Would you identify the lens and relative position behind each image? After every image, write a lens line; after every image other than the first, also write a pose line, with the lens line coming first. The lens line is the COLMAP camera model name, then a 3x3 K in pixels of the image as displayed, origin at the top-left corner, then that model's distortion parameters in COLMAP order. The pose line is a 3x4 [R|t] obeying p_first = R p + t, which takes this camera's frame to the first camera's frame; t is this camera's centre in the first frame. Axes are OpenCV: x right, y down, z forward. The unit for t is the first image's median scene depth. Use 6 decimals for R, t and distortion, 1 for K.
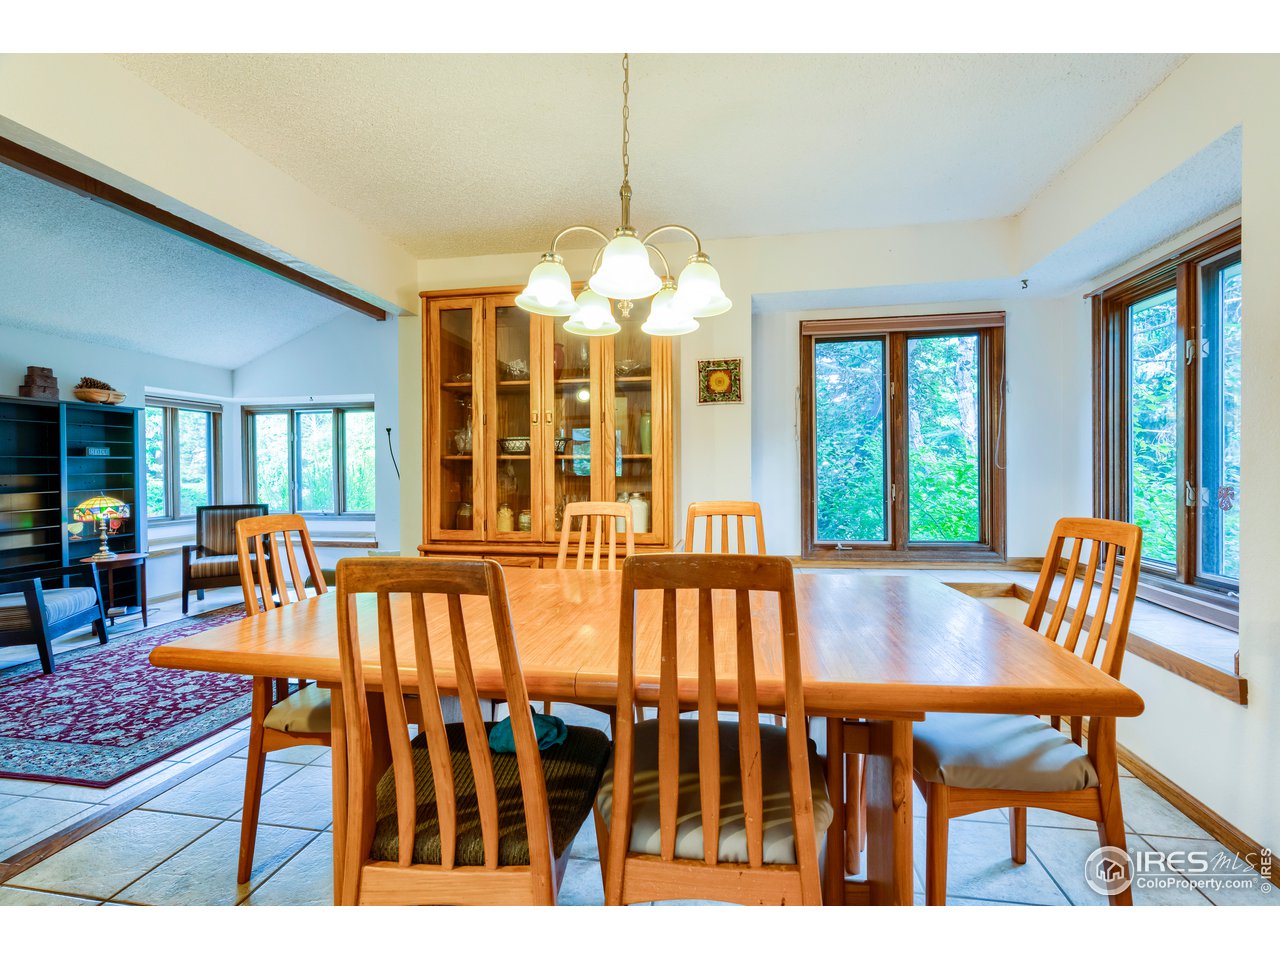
lens RADIAL K [[605.2, 0, 643.3], [0, 605.2, 473.4], [0, 0, 1]] dist [-0.003172, 0.000376]
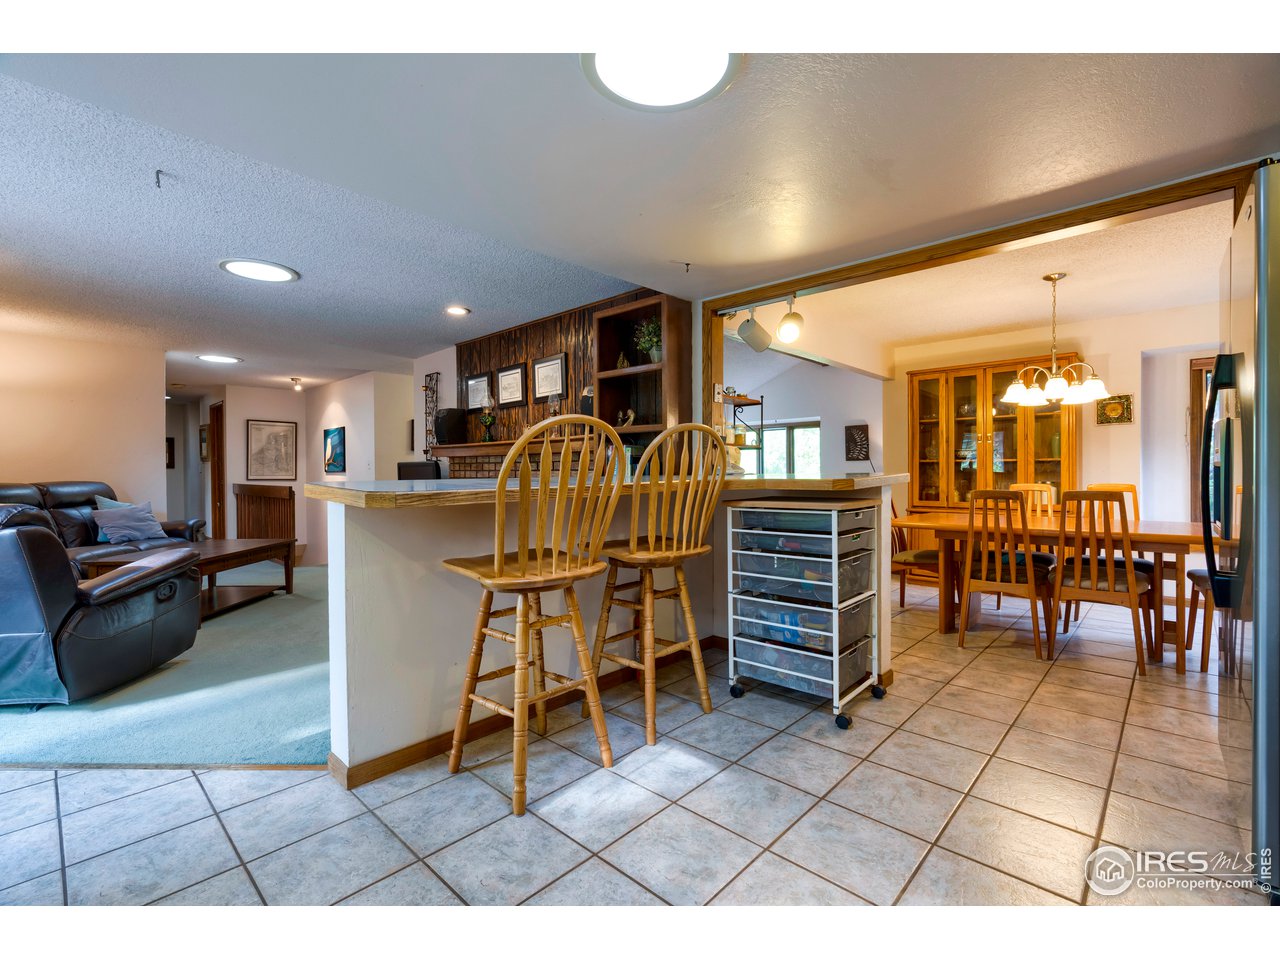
lens RADIAL K [[580.1, 0, 645.5], [0, 580.1, 473.9], [0, 0, 1]] dist [-0.002547, 0.001239]
pose [[0.834674, 0.003964, -0.550730, -0.058777], [-0.002487, 0.999991, 0.003429, 0.008496], [0.550739, -0.001492, 0.834676, -0.925005]]
